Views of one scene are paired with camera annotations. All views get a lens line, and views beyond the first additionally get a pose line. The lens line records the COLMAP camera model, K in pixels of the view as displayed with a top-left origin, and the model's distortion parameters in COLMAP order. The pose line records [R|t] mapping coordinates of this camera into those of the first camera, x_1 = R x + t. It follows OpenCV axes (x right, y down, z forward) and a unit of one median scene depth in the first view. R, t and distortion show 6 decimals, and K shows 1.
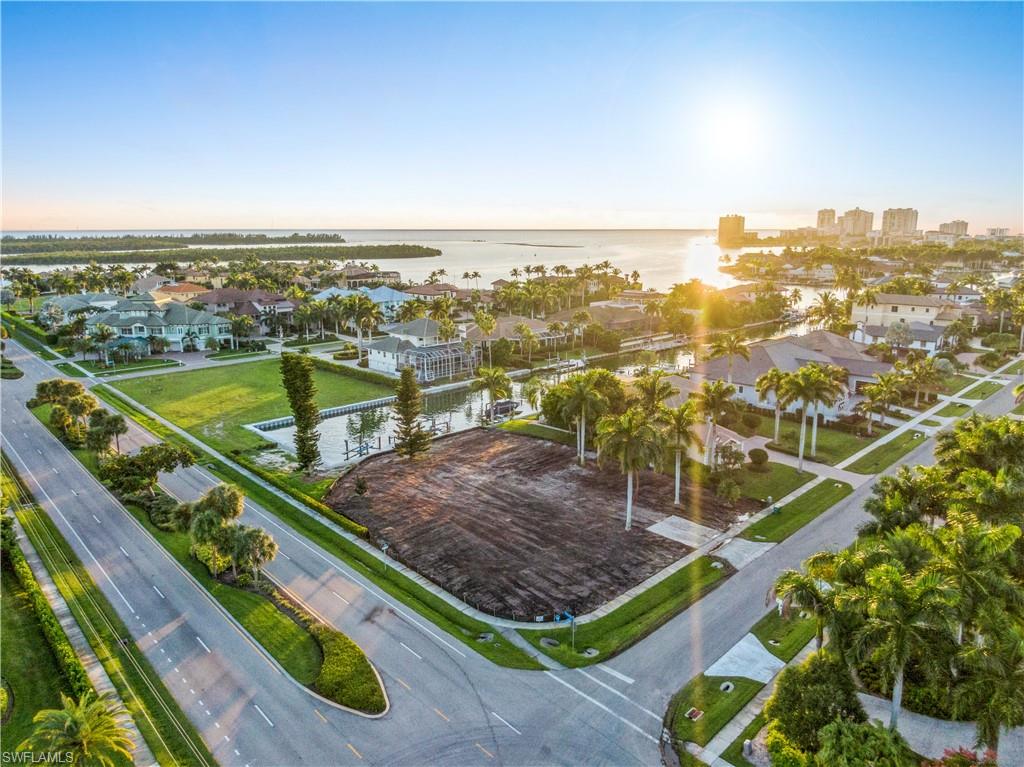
lens RADIAL K [[712.1, 0, 512.0], [0, 712.1, 383.5], [0, 0, 1]] dist [0.042761, -0.059630]
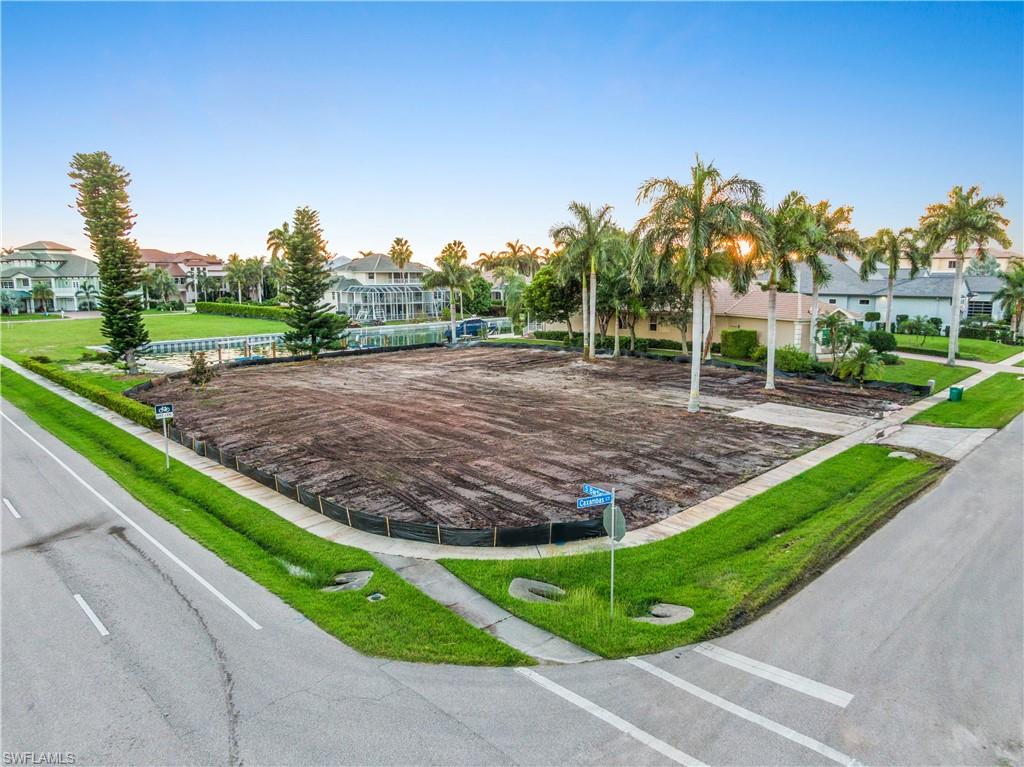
lens RADIAL K [[712.1, 0, 512.0], [0, 712.1, 383.5], [0, 0, 1]] dist [0.042761, -0.059630]
pose [[0.999880, -0.007519, 0.013514, 0.032510], [0.008313, 0.998180, -0.059728, 0.249004], [-0.013040, 0.059833, 0.998123, 0.577752]]
